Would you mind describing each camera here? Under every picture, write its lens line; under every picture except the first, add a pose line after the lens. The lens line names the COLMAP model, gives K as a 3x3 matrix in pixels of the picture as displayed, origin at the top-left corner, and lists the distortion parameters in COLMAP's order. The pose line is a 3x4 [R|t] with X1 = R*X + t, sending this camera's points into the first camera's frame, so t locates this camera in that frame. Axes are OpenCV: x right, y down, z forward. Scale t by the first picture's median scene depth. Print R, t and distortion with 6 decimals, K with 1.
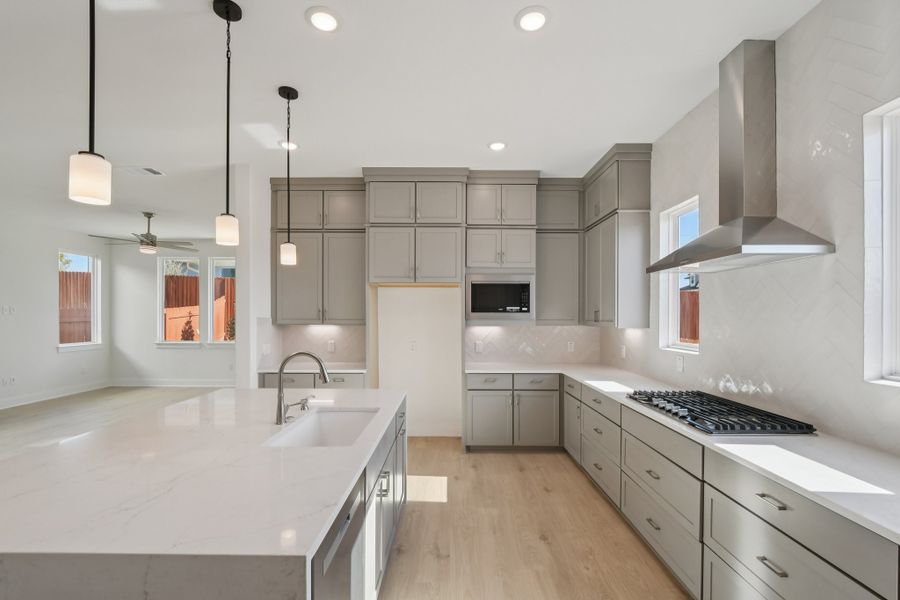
lens RADIAL K [[397.4, 0, 445.6], [0, 397.4, 318.2], [0, 0, 1]] dist [0.001330, -0.000460]
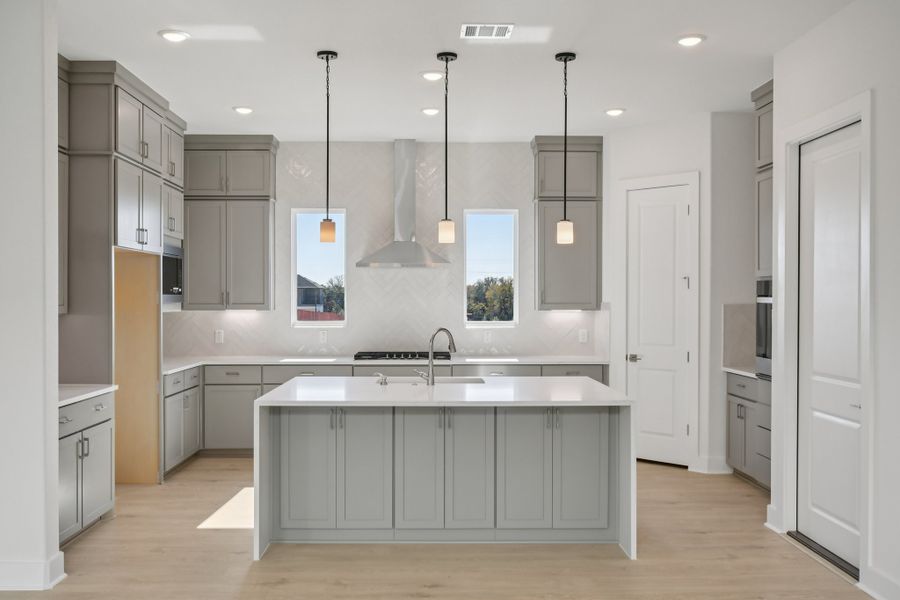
lens RADIAL K [[827.2, 0, 443.8], [0, 827.2, 304.0], [0, 0, 1]] dist [0.006654, -0.003804]
pose [[-0.029201, -0.008398, 0.999538, -1.416652], [0.004524, 0.999953, 0.008534, -0.006019], [-0.999563, 0.004771, -0.029162, 0.486240]]
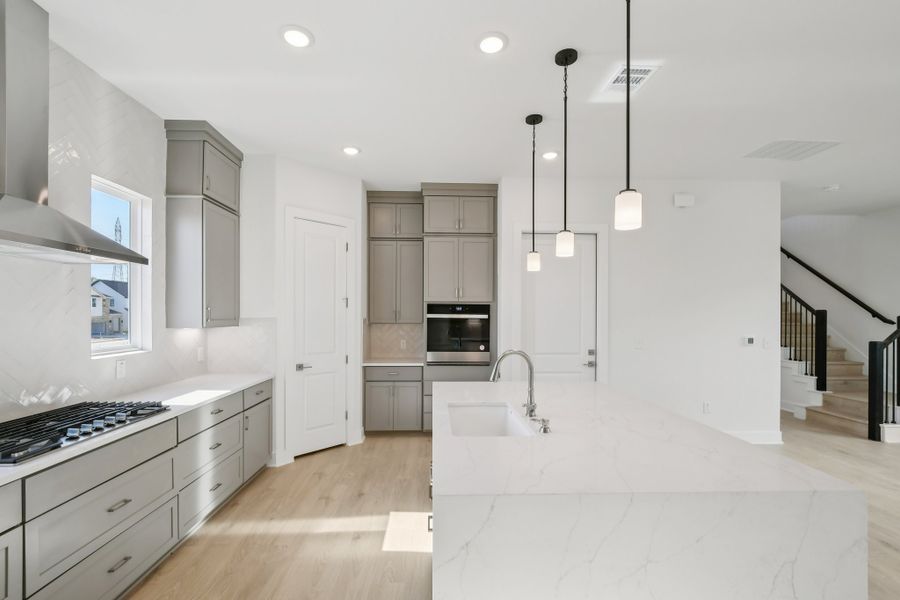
lens RADIAL K [[395.6, 0, 446.0], [0, 395.6, 318.4], [0, 0, 1]] dist [0.000517, -0.001524]
pose [[-0.998953, -0.004812, -0.045489, -0.063256], [-0.005504, 0.999871, 0.015097, -0.008037], [0.045410, 0.015331, -0.998851, 0.966394]]
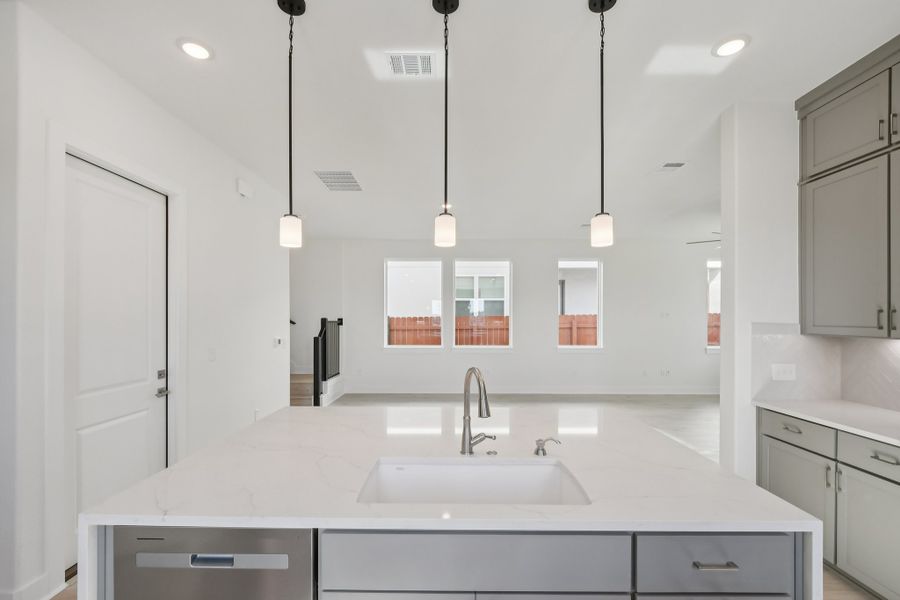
lens RADIAL K [[395.6, 0, 446.0], [0, 395.6, 318.4], [0, 0, 1]] dist [0.000517, -0.001524]
pose [[-0.002132, -0.002164, -0.999995, 0.182541], [-0.007830, 0.999967, -0.002147, -0.003454], [0.999967, 0.007826, -0.002149, 0.449206]]
